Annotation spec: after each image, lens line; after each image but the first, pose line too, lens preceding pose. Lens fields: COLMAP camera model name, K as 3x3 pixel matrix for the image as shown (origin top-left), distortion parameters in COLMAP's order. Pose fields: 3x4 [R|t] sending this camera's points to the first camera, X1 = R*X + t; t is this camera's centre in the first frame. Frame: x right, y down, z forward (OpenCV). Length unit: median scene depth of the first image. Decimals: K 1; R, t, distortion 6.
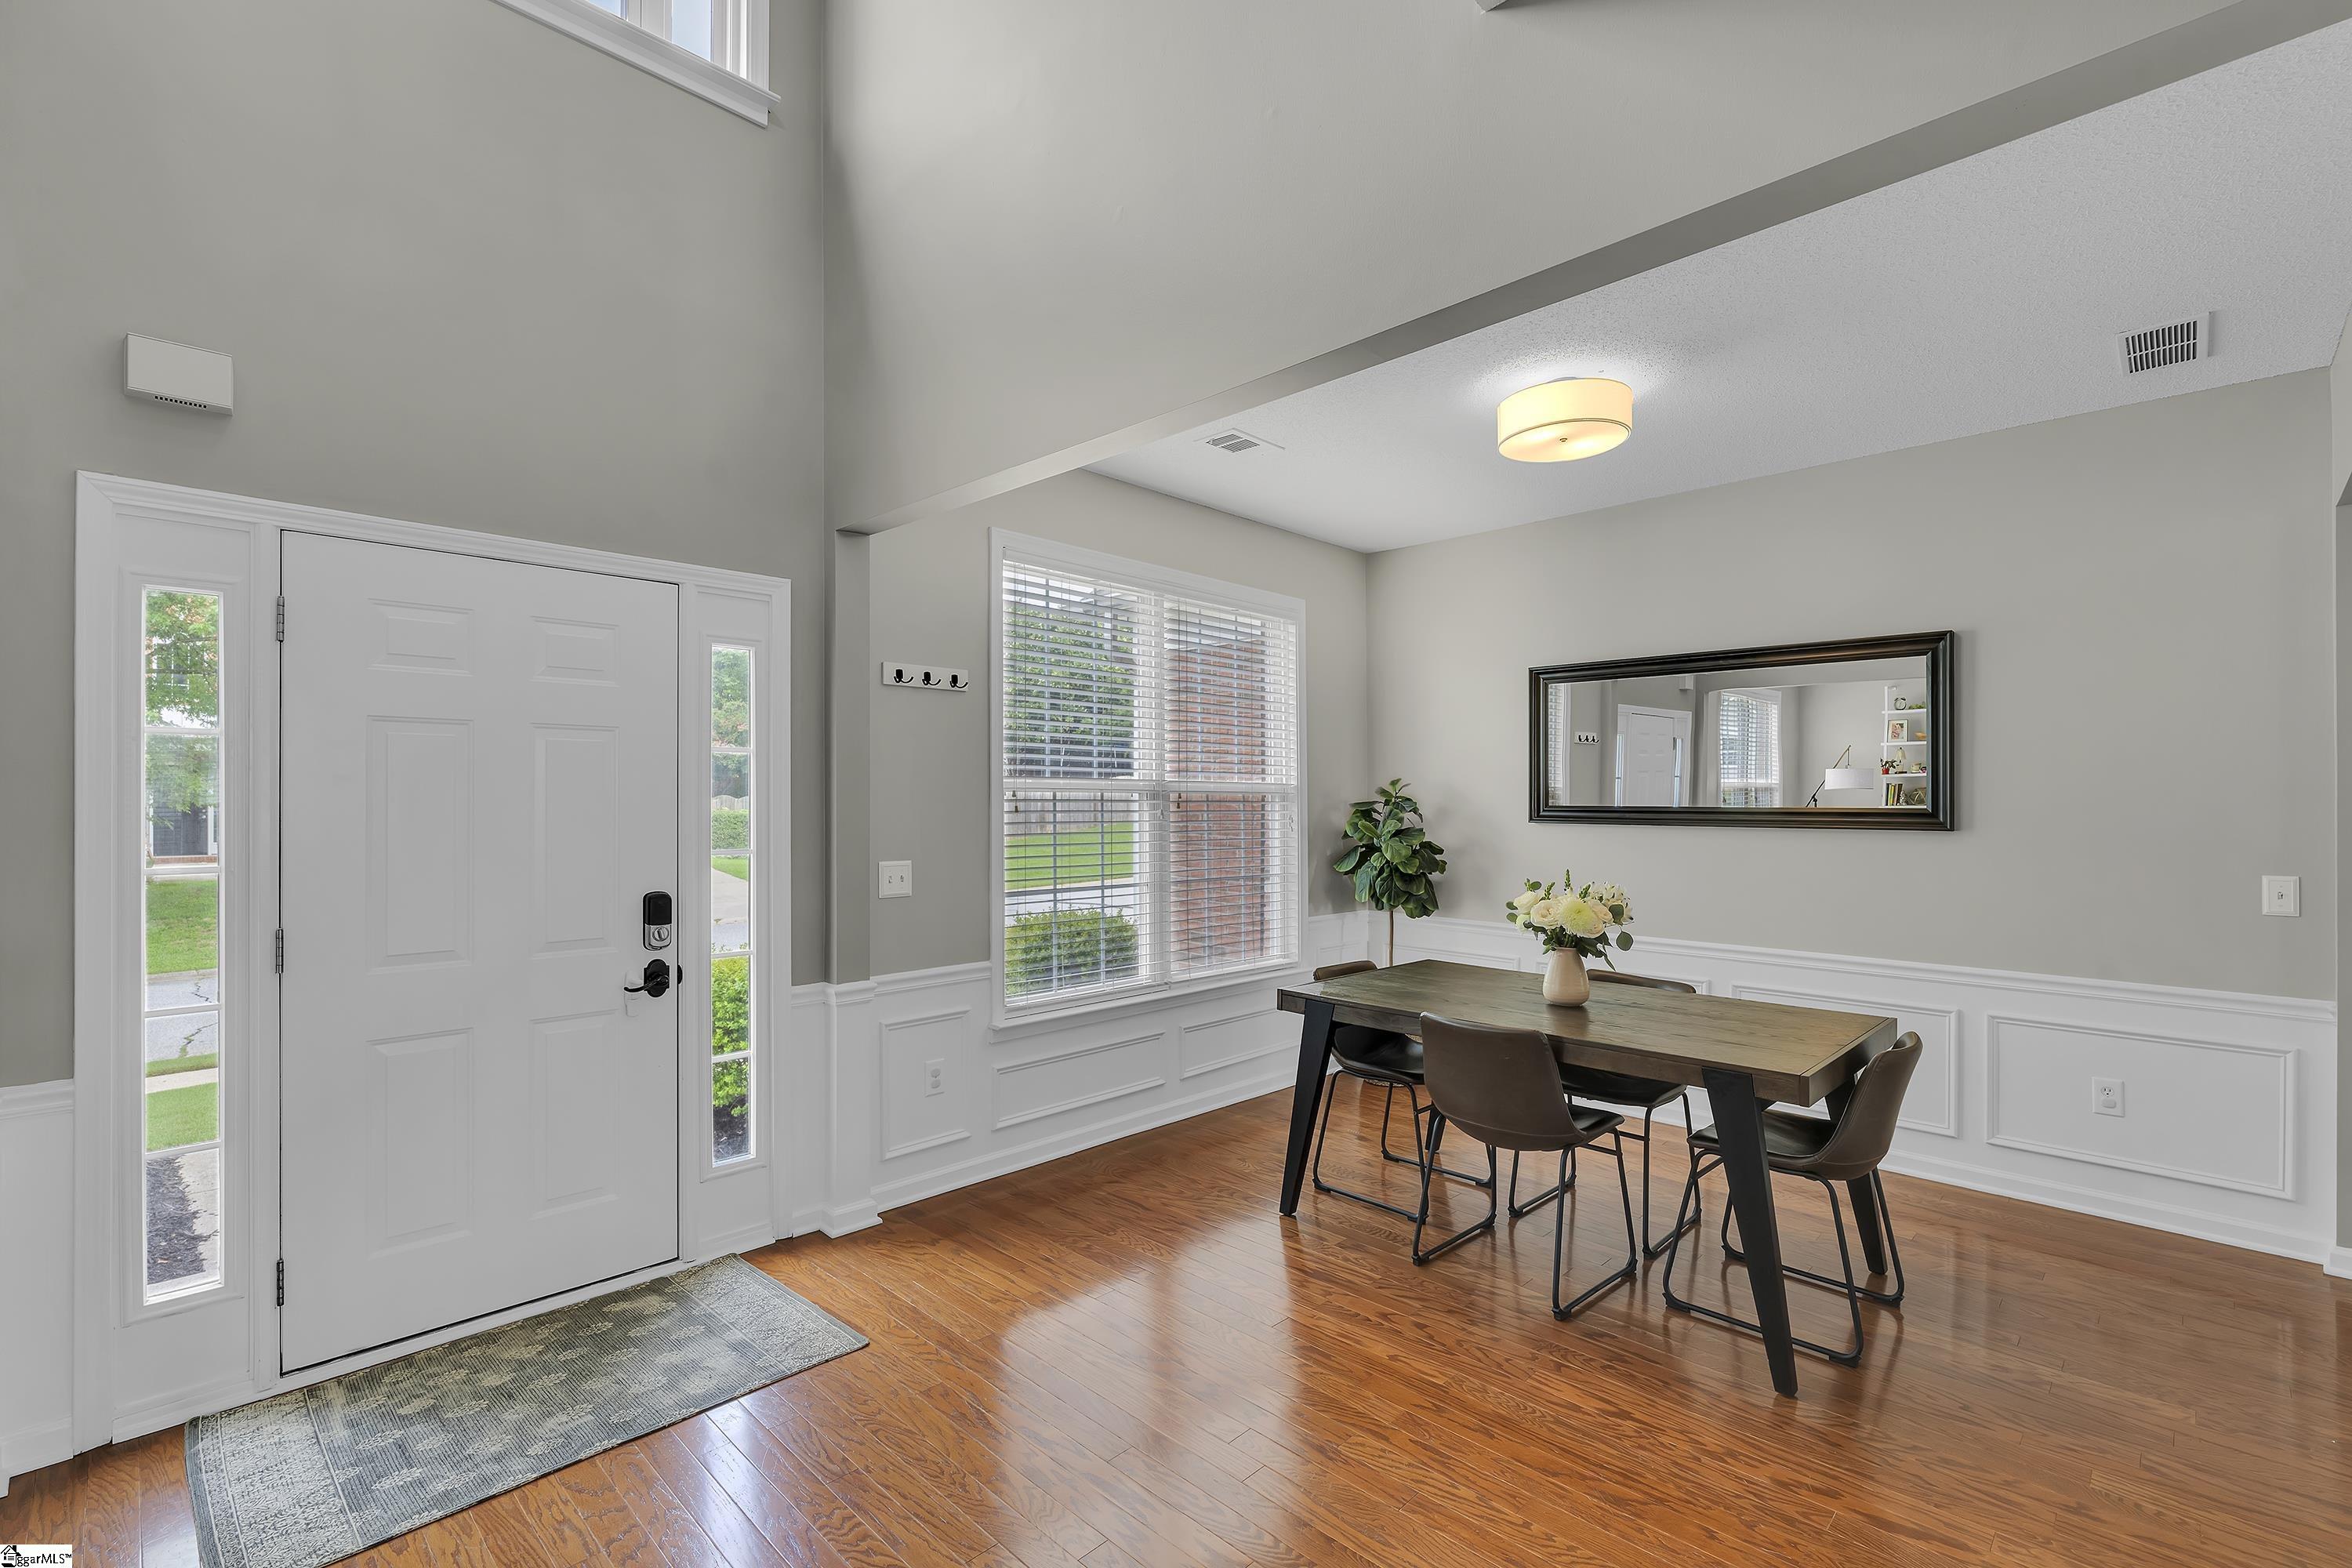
lens RADIAL K [[1046.0, 0, 1163.7], [0, 1046.0, 781.9], [0, 0, 1]] dist [-0.008938, 0.000865]
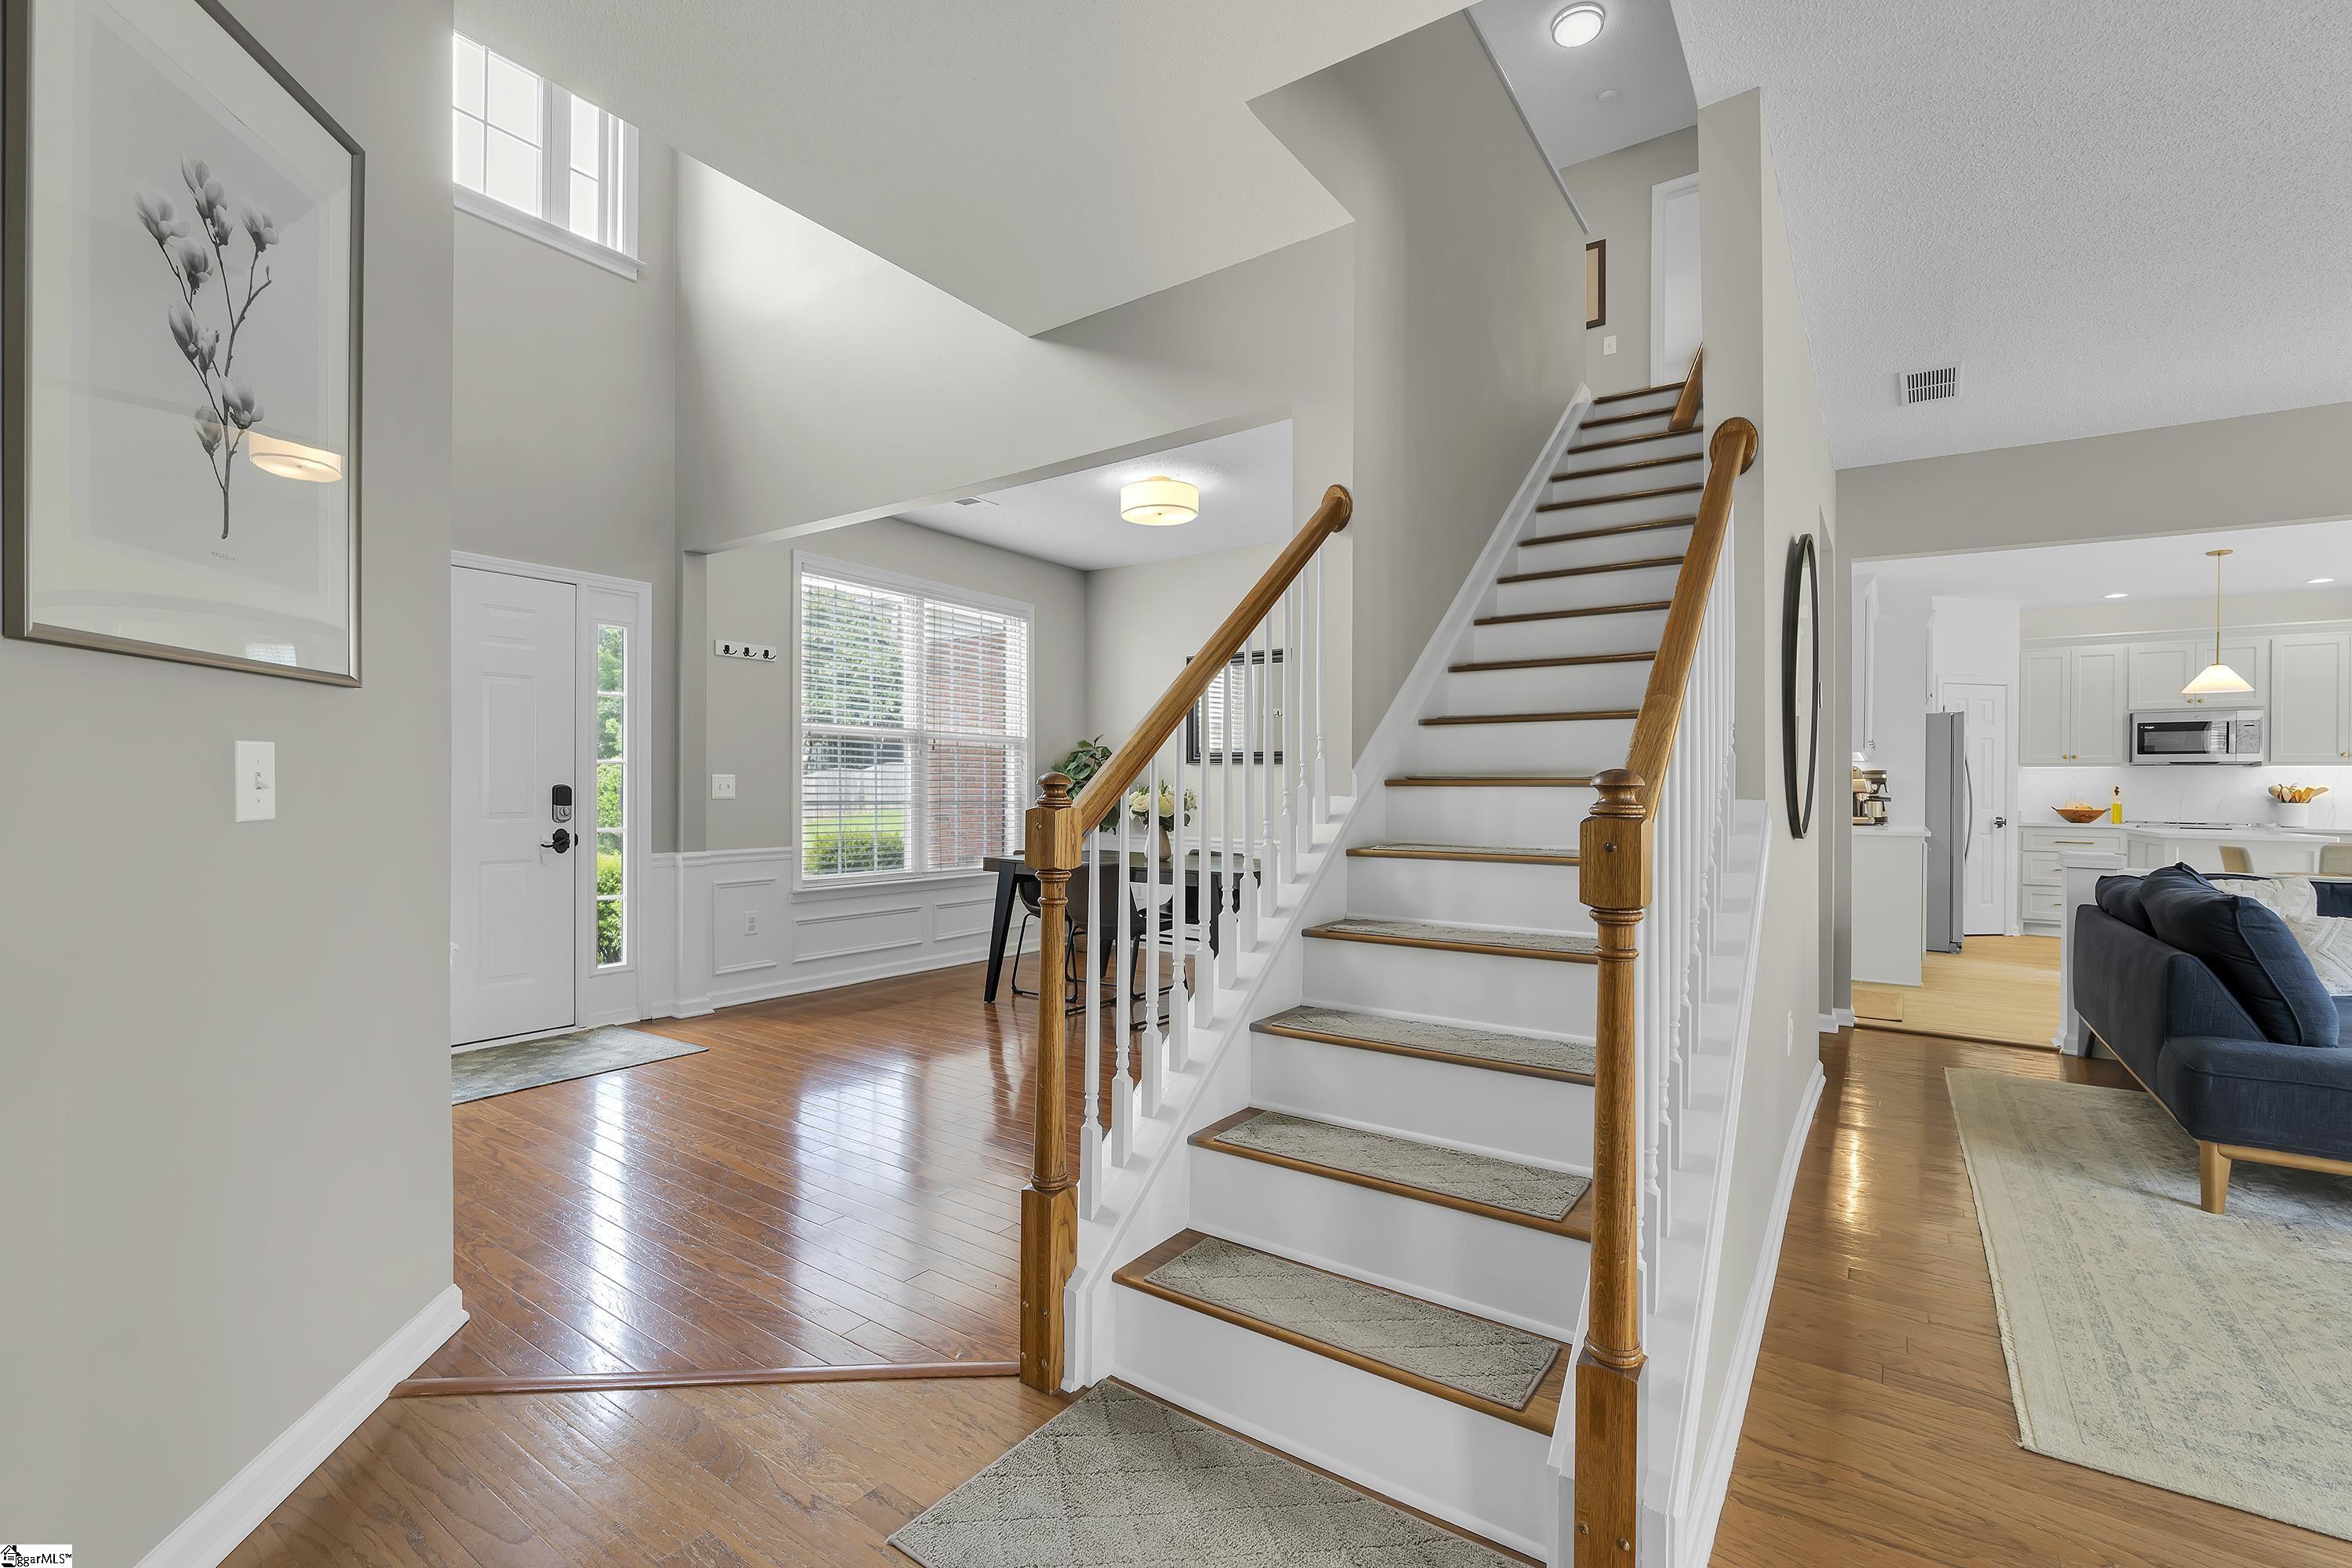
lens RADIAL K [[1046.0, 0, 1183.4], [0, 1046.0, 789.6], [0, 0, 1]] dist [-0.008938, 0.000865]
pose [[0.984622, 0.004400, 0.174646, 0.133170], [-0.006863, 0.999885, 0.013499, 0.076349], [-0.174566, -0.014490, 0.984539, -0.601576]]
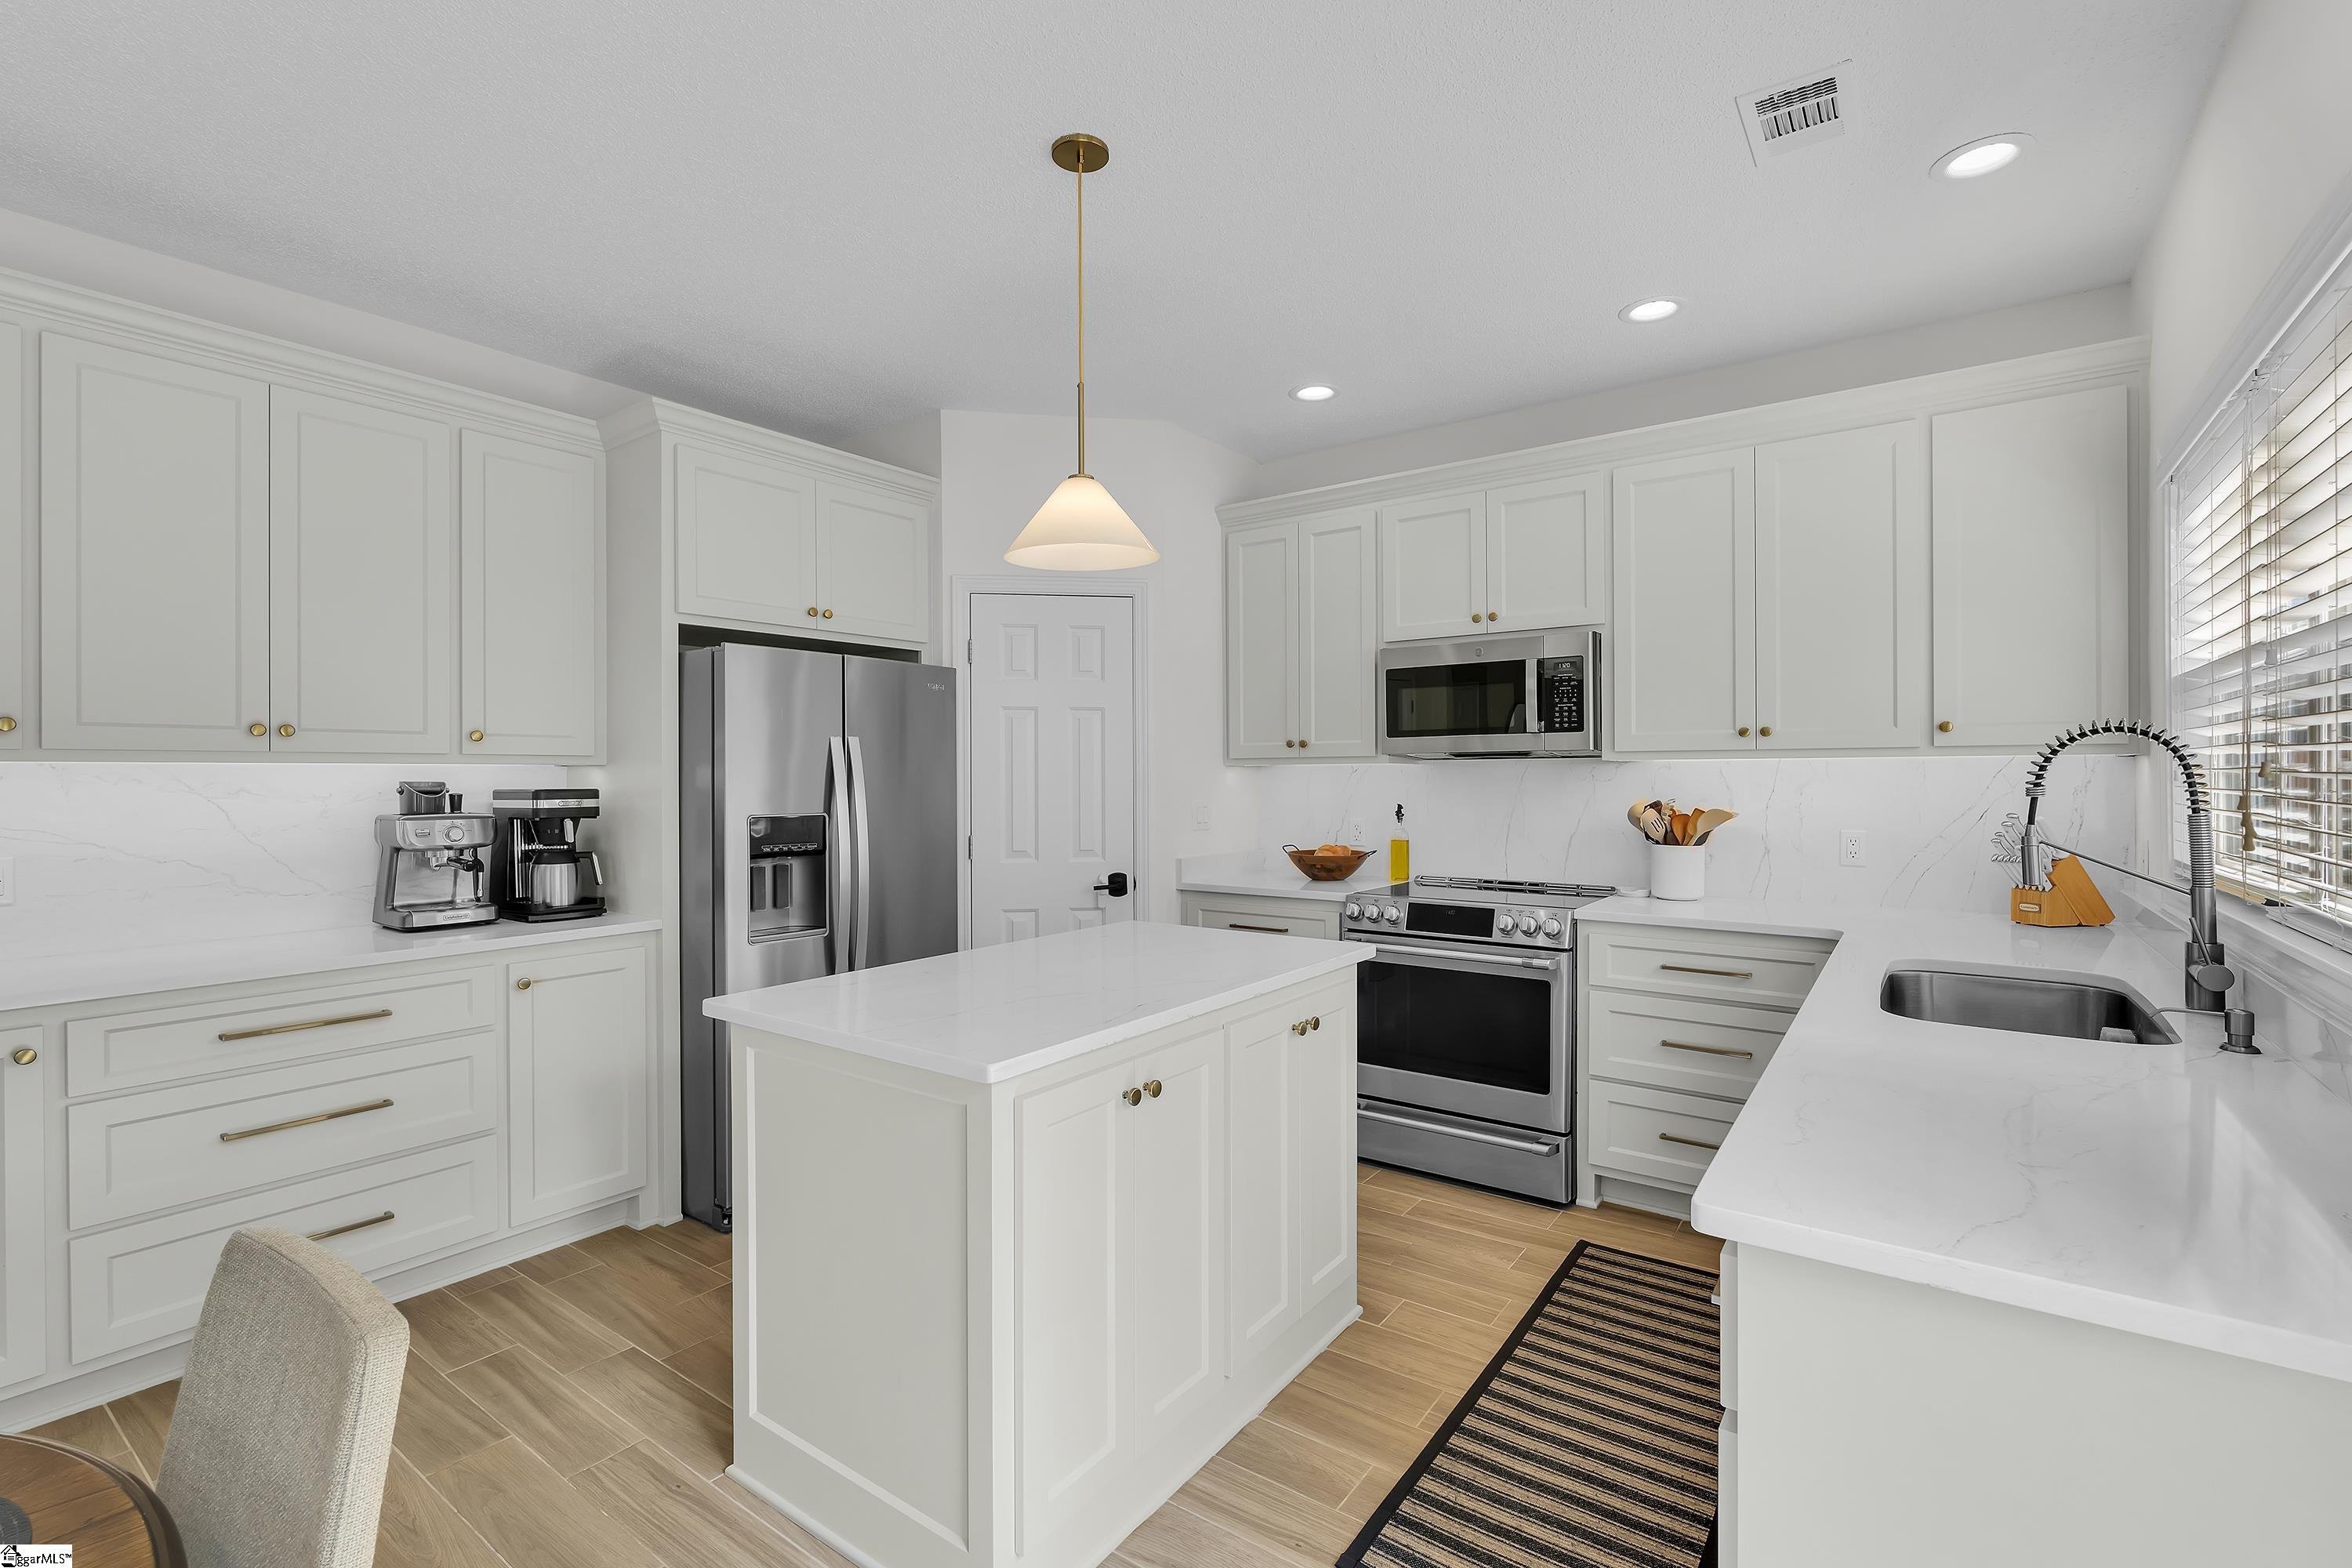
lens RADIAL K [[1046.0, 0, 1165.1], [0, 1046.0, 772.1], [0, 0, 1]] dist [-0.008938, 0.000865]
pose [[0.988722, -0.011669, 0.149305, 2.345739], [0.009929, 0.999874, 0.012392, 0.033191], [-0.149431, -0.010769, 0.988714, 0.315411]]
